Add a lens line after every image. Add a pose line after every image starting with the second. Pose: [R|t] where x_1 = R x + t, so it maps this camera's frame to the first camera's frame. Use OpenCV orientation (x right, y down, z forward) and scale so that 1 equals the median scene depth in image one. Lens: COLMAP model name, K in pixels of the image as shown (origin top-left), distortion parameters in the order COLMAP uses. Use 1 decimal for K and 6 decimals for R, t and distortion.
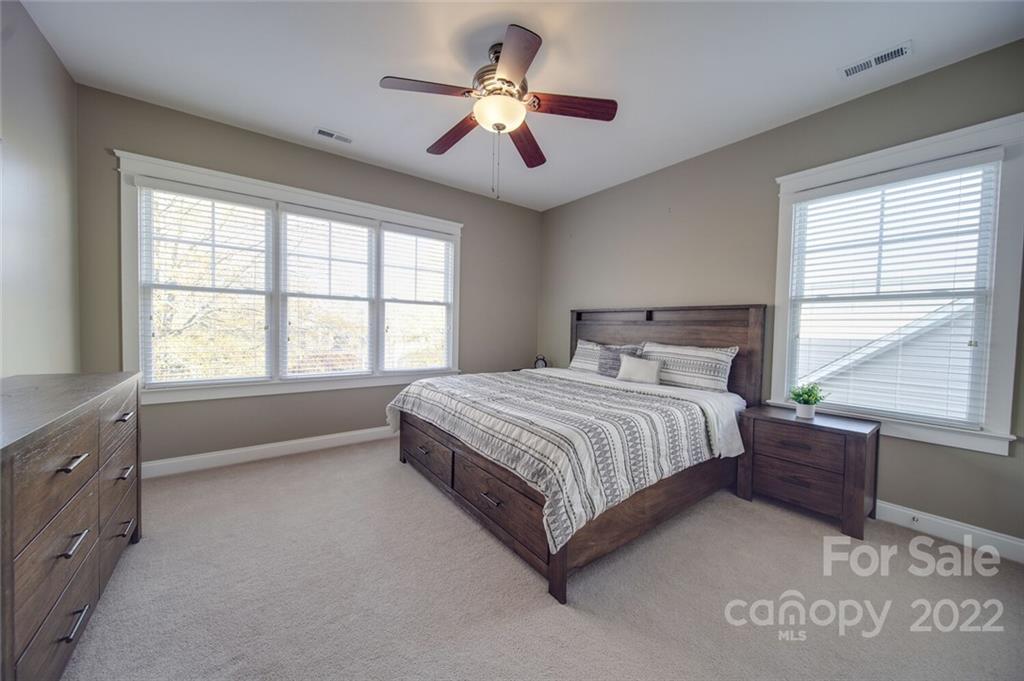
lens RADIAL K [[361.5, 0, 520.8], [0, 361.5, 339.2], [0, 0, 1]] dist [0.000205, -0.000123]
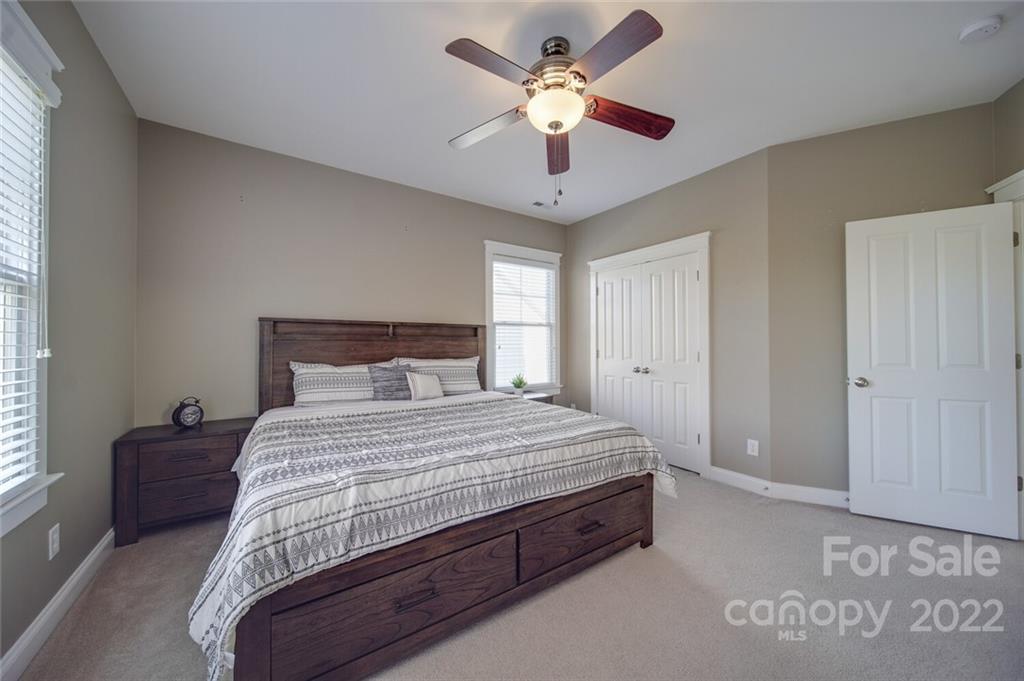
lens RADIAL K [[361.5, 0, 507.9], [0, 361.5, 339.1], [0, 0, 1]] dist [0.000205, -0.000123]
pose [[0.062576, -0.008234, 0.998006, -0.763329], [0.035109, 0.999365, 0.006044, -0.049540], [-0.997422, 0.034661, 0.062825, 0.841839]]
